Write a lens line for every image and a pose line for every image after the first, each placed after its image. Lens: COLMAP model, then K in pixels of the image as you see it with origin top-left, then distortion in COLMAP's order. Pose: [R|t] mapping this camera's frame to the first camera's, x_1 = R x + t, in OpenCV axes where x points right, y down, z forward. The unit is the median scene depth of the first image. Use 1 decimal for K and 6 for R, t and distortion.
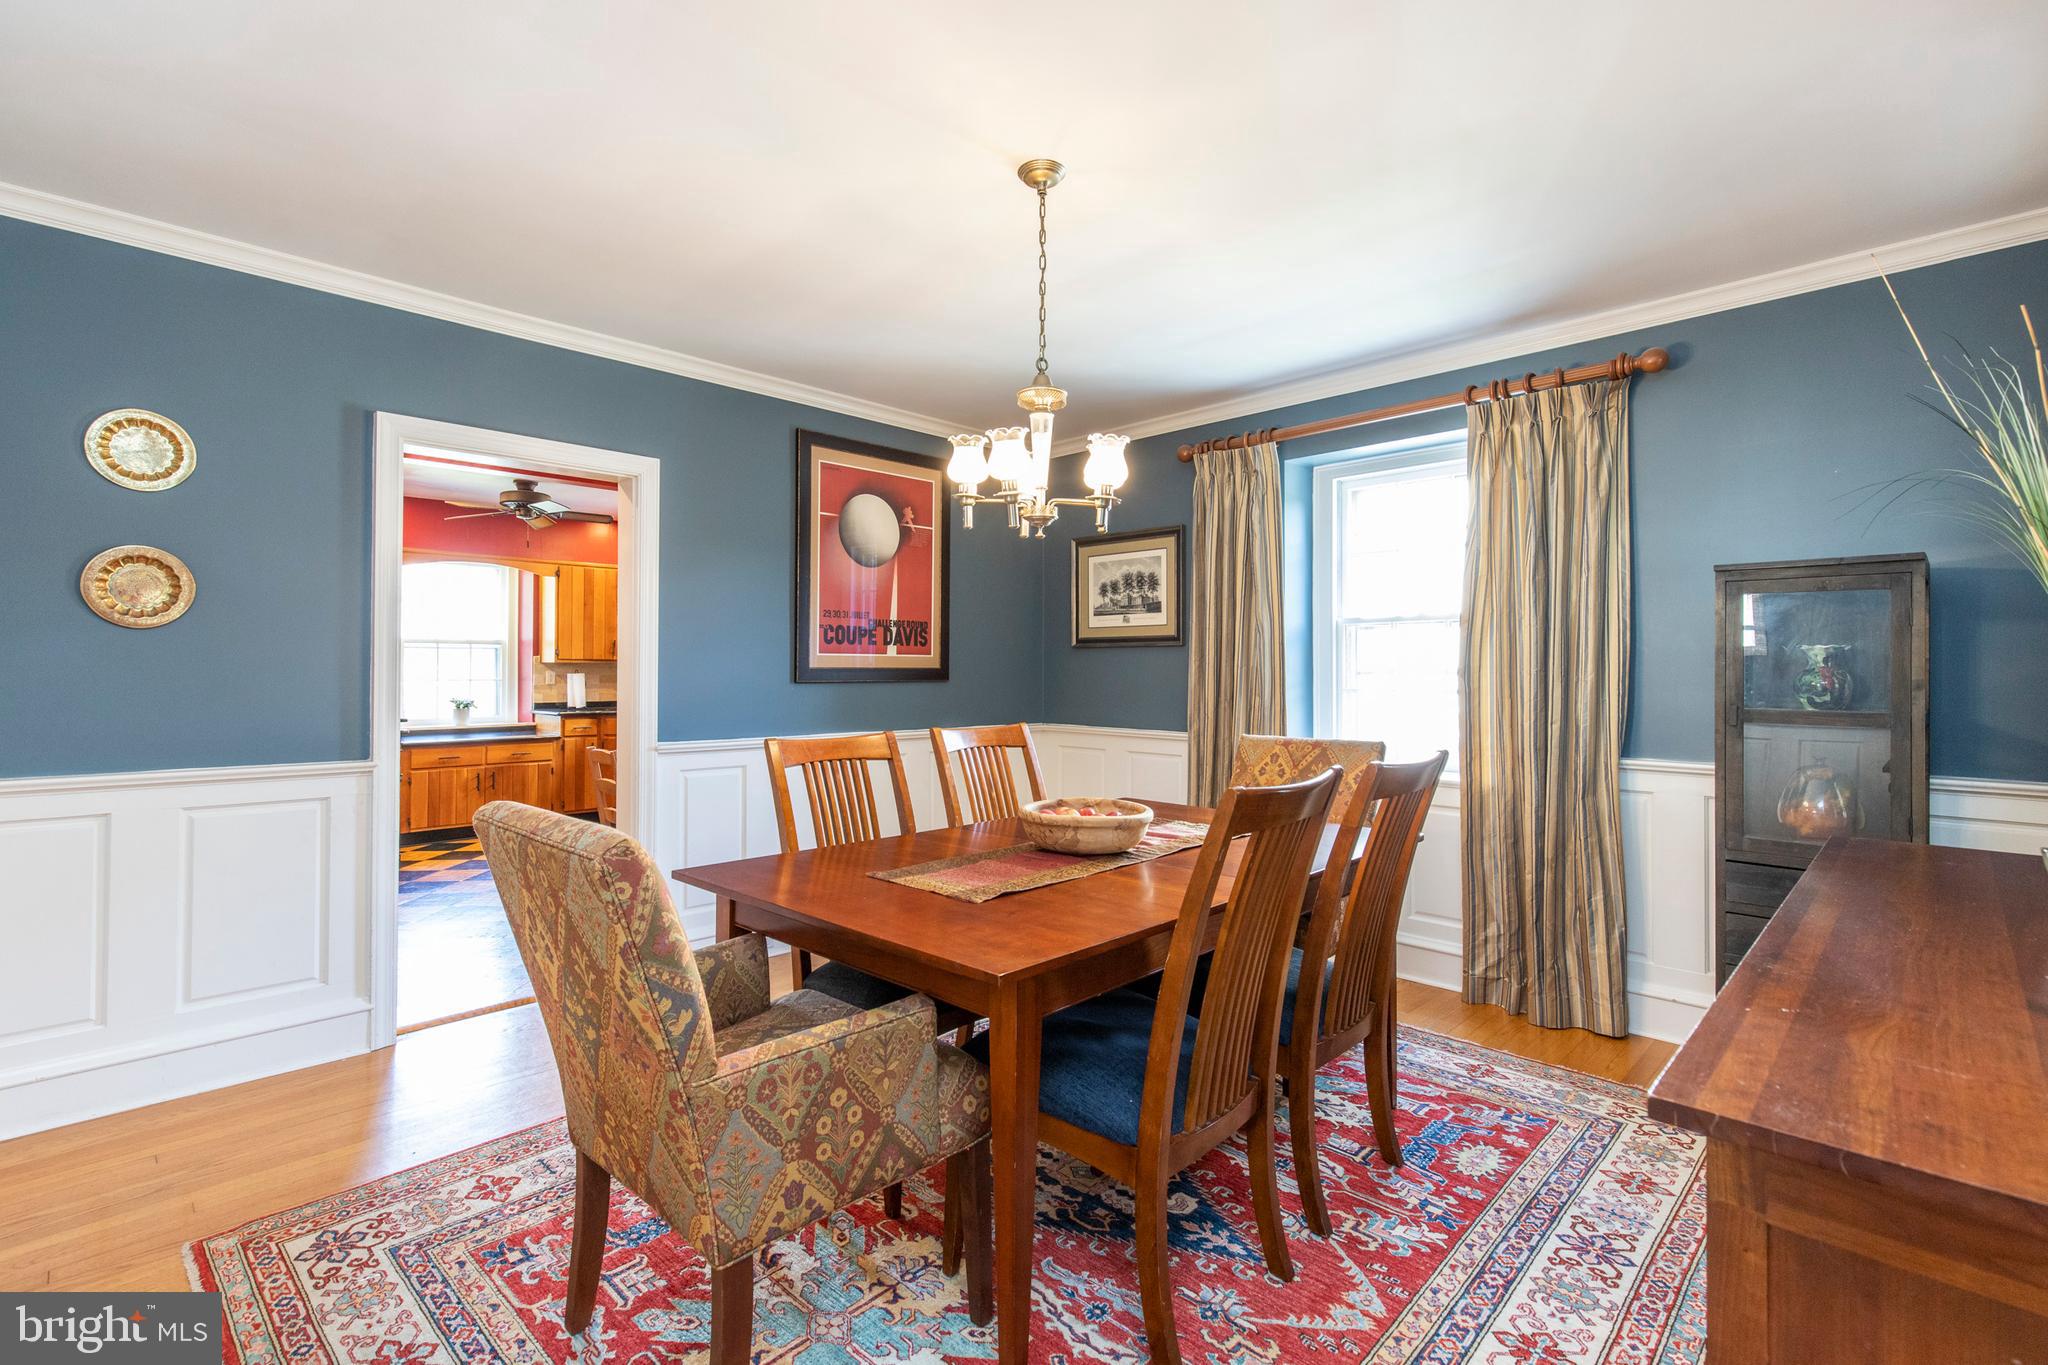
lens RADIAL K [[932.9, 0, 1022.7], [0, 932.9, 674.0], [0, 0, 1]] dist [-0.001143, -0.000090]
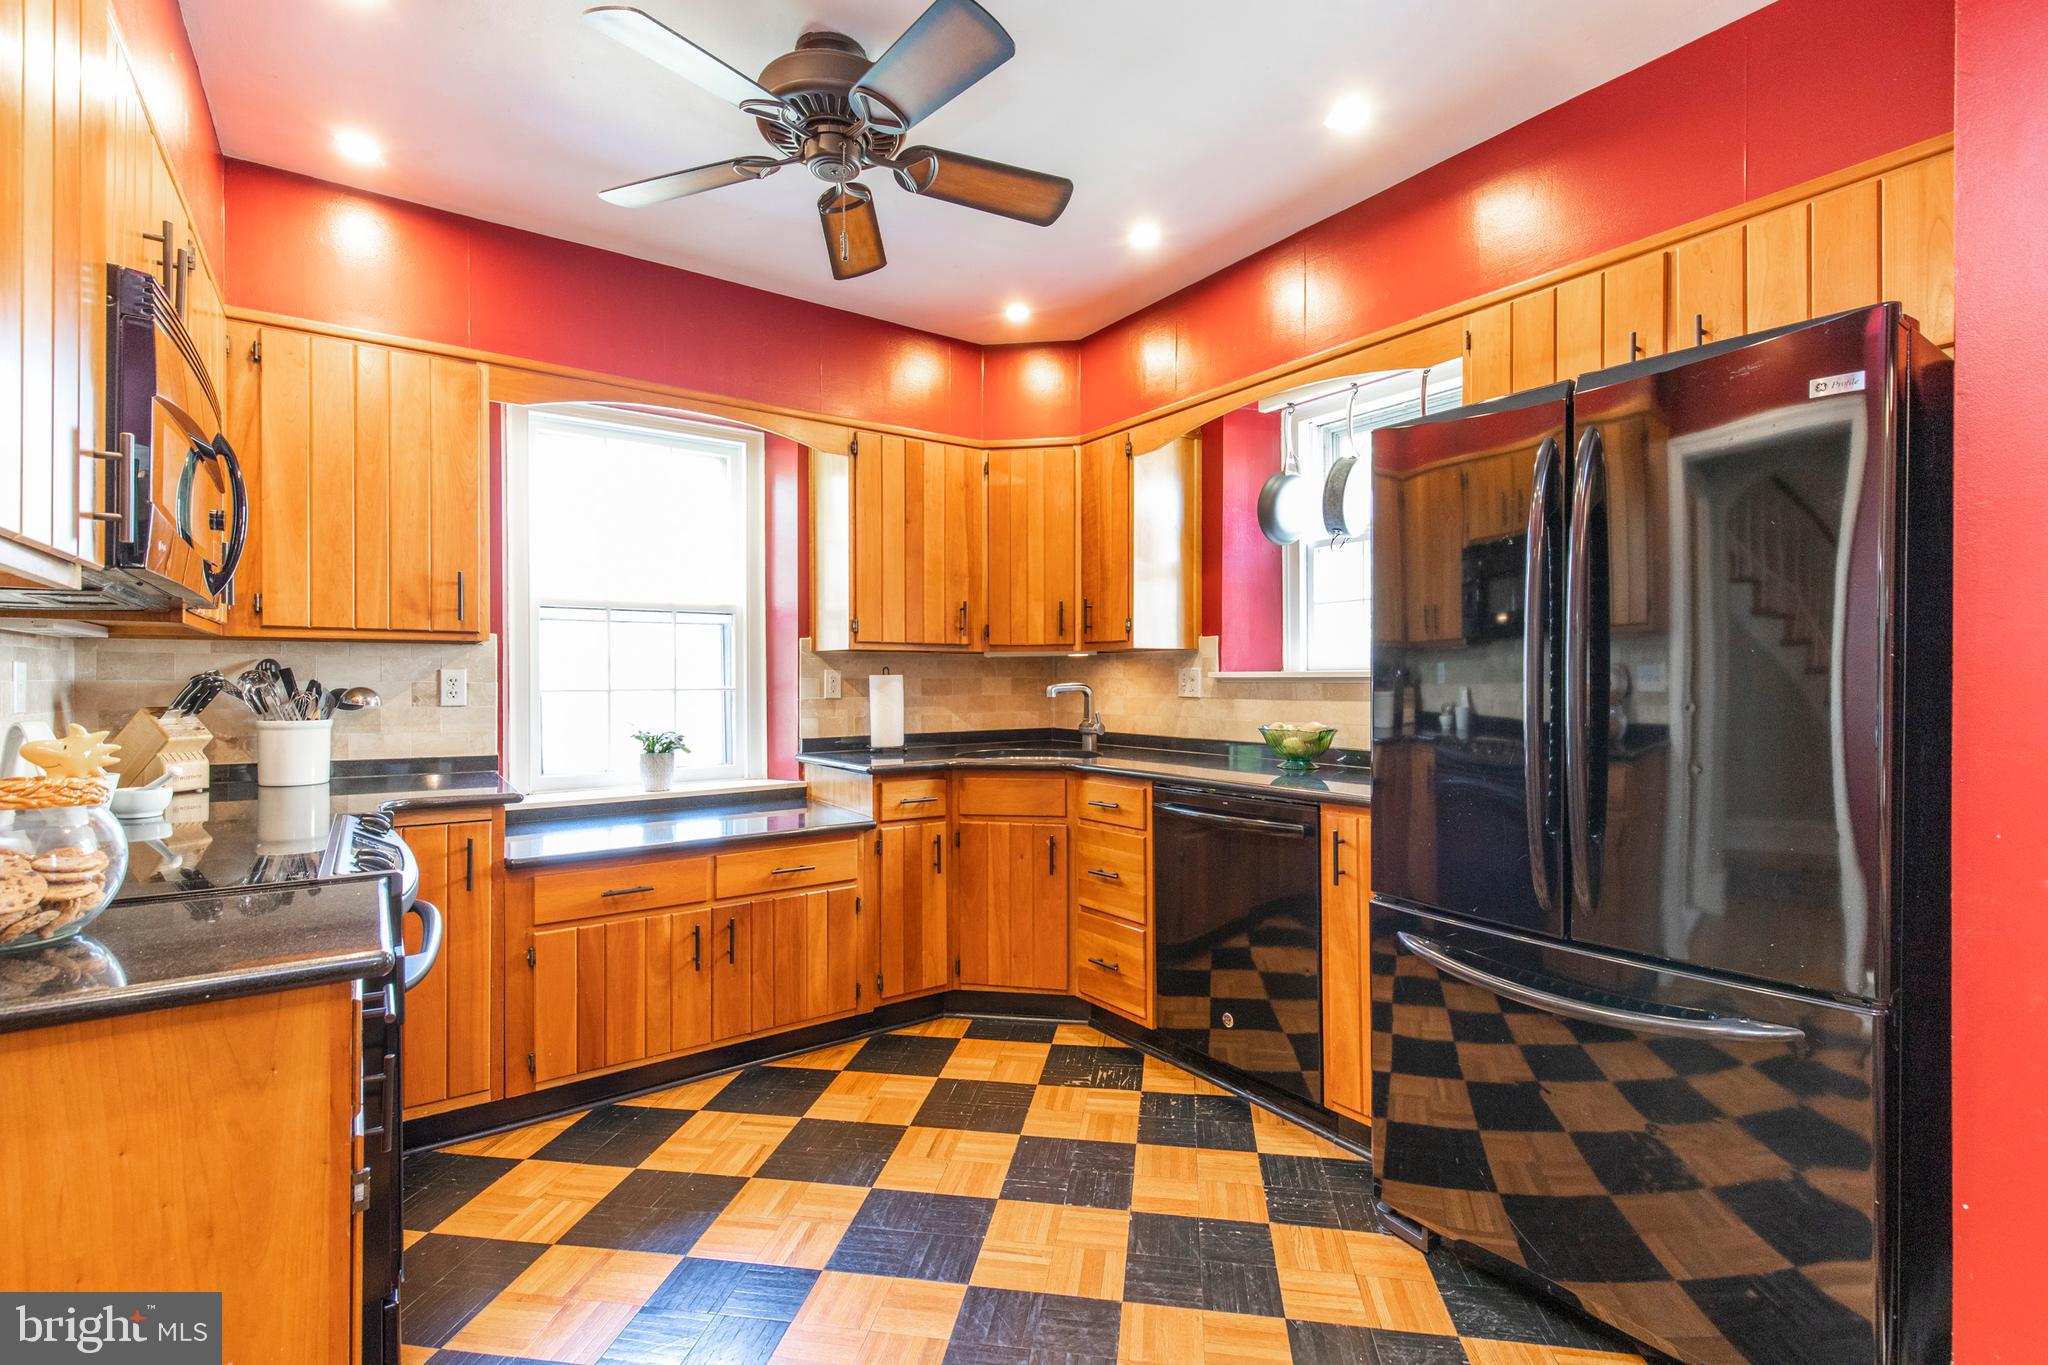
lens RADIAL K [[932.9, 0, 1025.4], [0, 932.9, 683.4], [0, 0, 1]] dist [-0.001143, -0.000090]
pose [[0.984955, -0.004971, -0.172737, -0.339887], [0.006240, 0.999957, 0.006802, 0.000944], [0.172696, -0.007777, 0.984945, 0.571997]]
